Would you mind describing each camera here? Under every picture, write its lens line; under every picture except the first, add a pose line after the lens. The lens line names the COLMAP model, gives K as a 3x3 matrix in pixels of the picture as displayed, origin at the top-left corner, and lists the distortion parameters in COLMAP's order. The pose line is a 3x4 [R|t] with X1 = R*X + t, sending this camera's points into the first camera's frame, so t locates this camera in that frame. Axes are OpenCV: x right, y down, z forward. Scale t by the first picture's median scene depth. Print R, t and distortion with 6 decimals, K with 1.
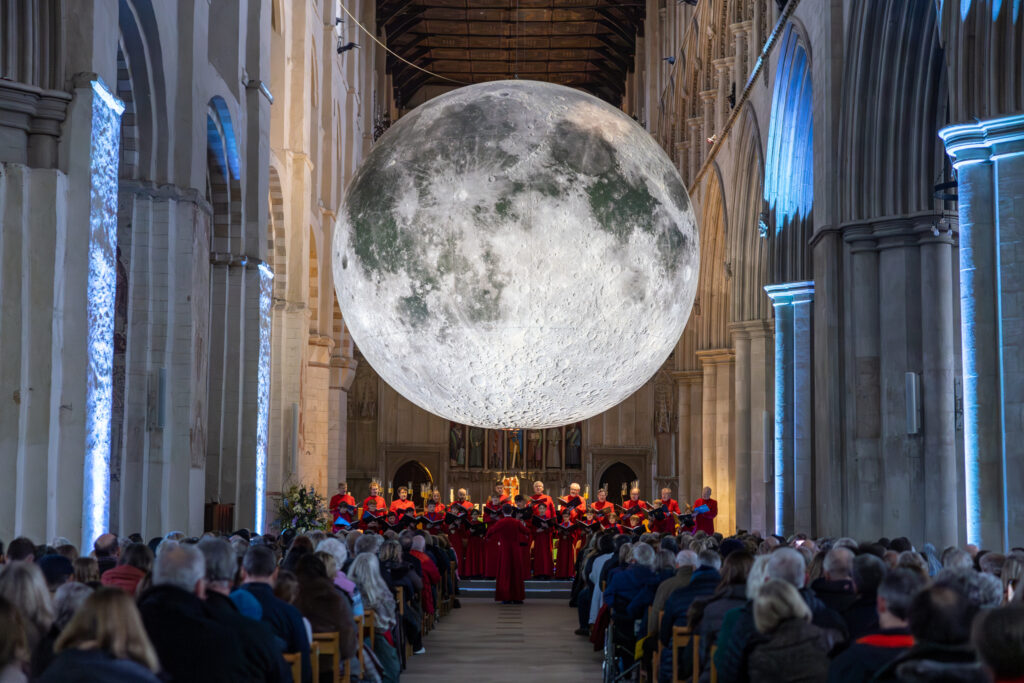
lens RADIAL K [[1864.0, 0, 512.0], [0, 1864.0, 341.5], [0, 0, 1]] dist [0.025226, 0.213174]
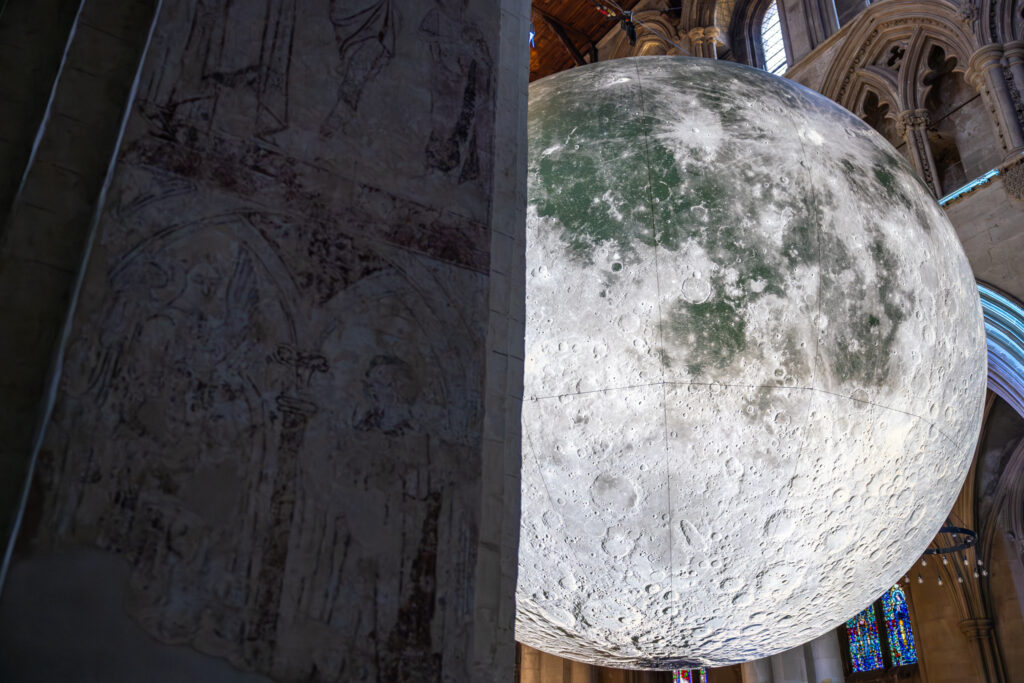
lens RADIAL K [[915.9, 0, 512.0], [0, 915.9, 341.5], [0, 0, 1]] dist [0.002207, 0.000713]
pose [[0.828462, 0.272090, 0.489507, -0.198528], [-0.063439, 0.914017, -0.400684, 0.075603], [-0.556440, 0.300898, 0.774490, 0.863706]]
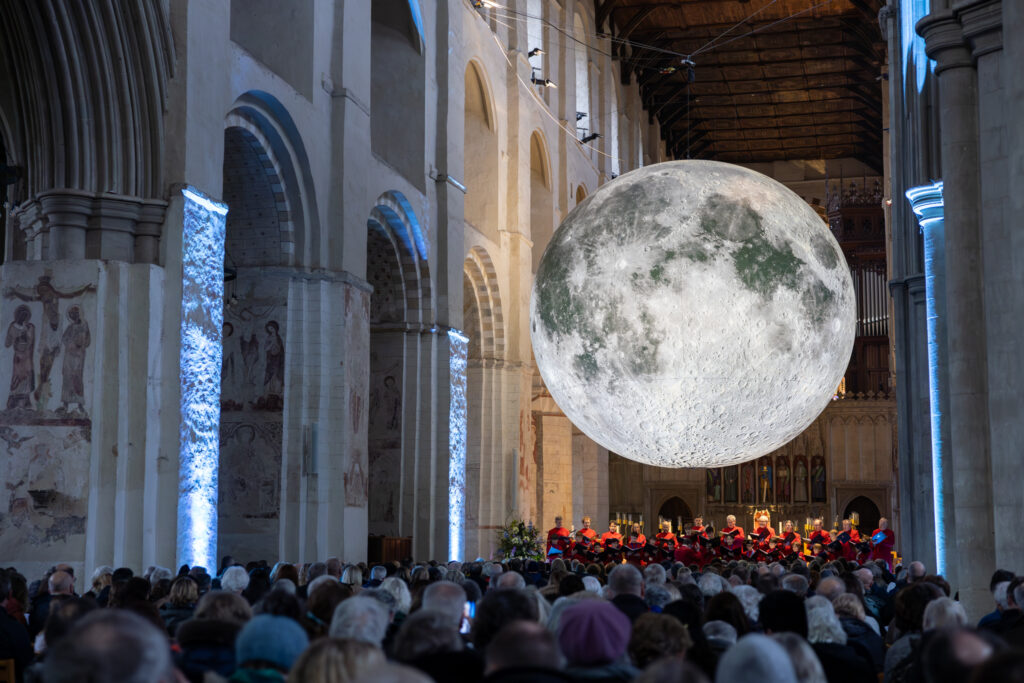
lens RADIAL K [[1649.6, 0, 512.0], [0, 1649.6, 341.5], [0, 0, 1]] dist [0.031715, 0.027792]
pose [[0.973981, -0.033595, -0.224126, 0.131592], [0.026840, 0.999091, -0.033119, 0.000550], [0.225034, 0.026242, 0.973997, 0.000436]]
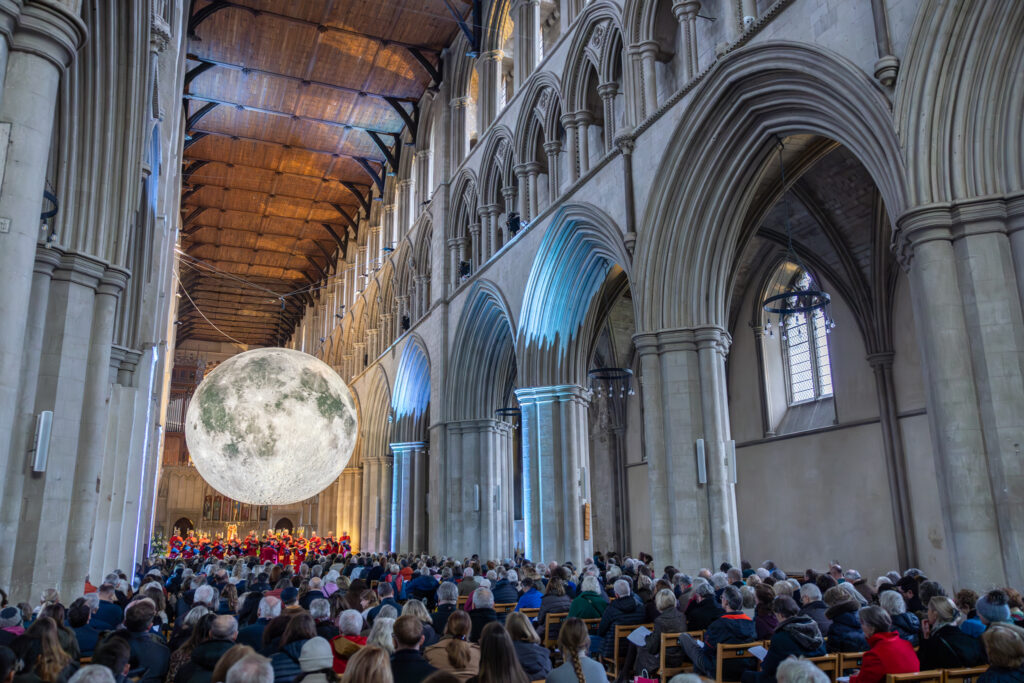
lens RADIAL K [[805.3, 0, 512.0], [0, 805.3, 341.5], [0, 0, 1]] dist [-0.010462, -0.003217]
pose [[0.923839, 0.074289, 0.375504, -0.112650], [-0.019668, 0.988903, -0.147254, -0.010667], [-0.382277, 0.128653, 0.915048, 0.000724]]
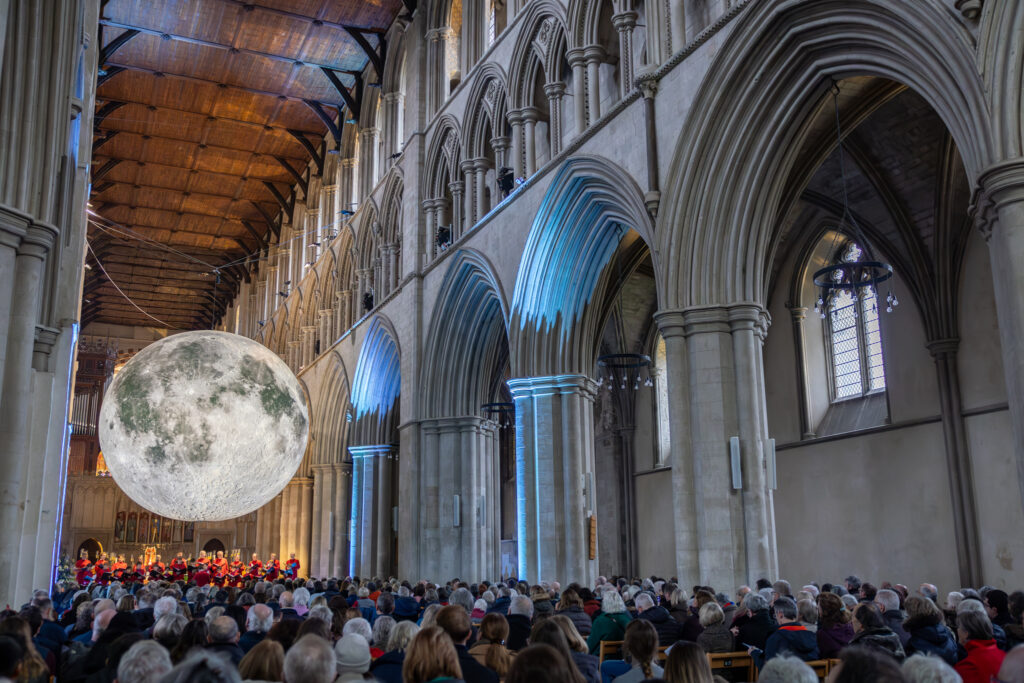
lens RADIAL K [[975.5, 0, 512.0], [0, 975.5, 341.5], [0, 0, 1]] dist [-0.001940, -0.002283]
pose [[0.911952, 0.076551, 0.403093, -0.127721], [-0.022942, 0.990417, -0.136187, -0.004287], [-0.409656, 0.114949, 0.904969, 0.000348]]
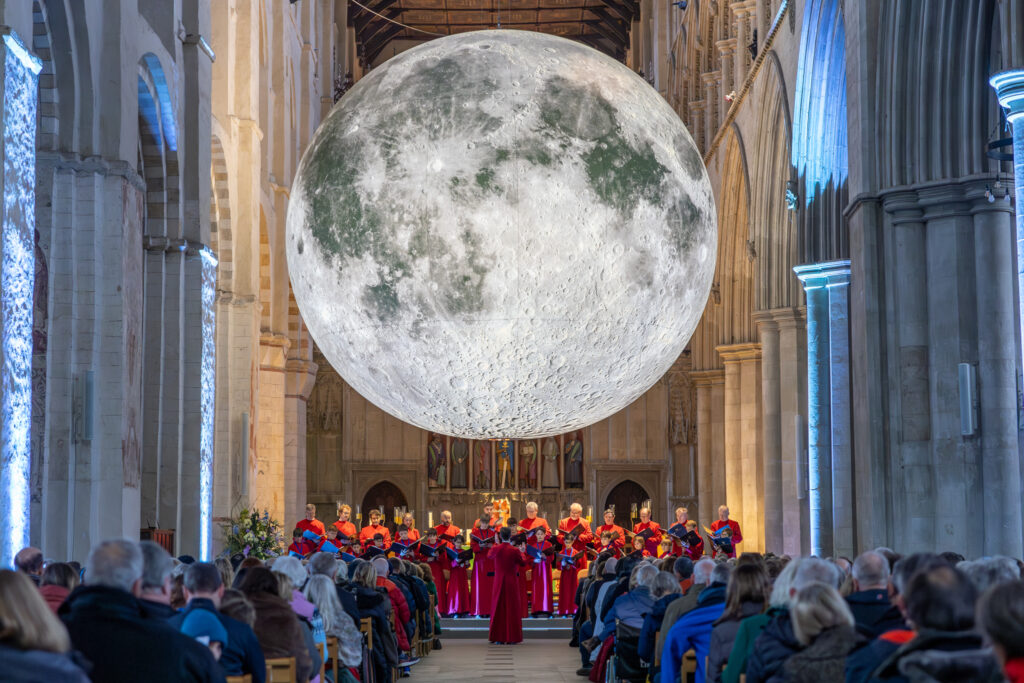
lens RADIAL K [[2212.3, 0, 467.6], [0, 2212.3, 318.3], [0, 0, 1]] dist [0.022041, 0.295611]
pose [[0.999785, -0.013739, -0.015517, 0.002059], [0.013557, 0.999839, -0.011781, 0.003660], [0.015676, 0.011568, 0.999810, -0.011642]]
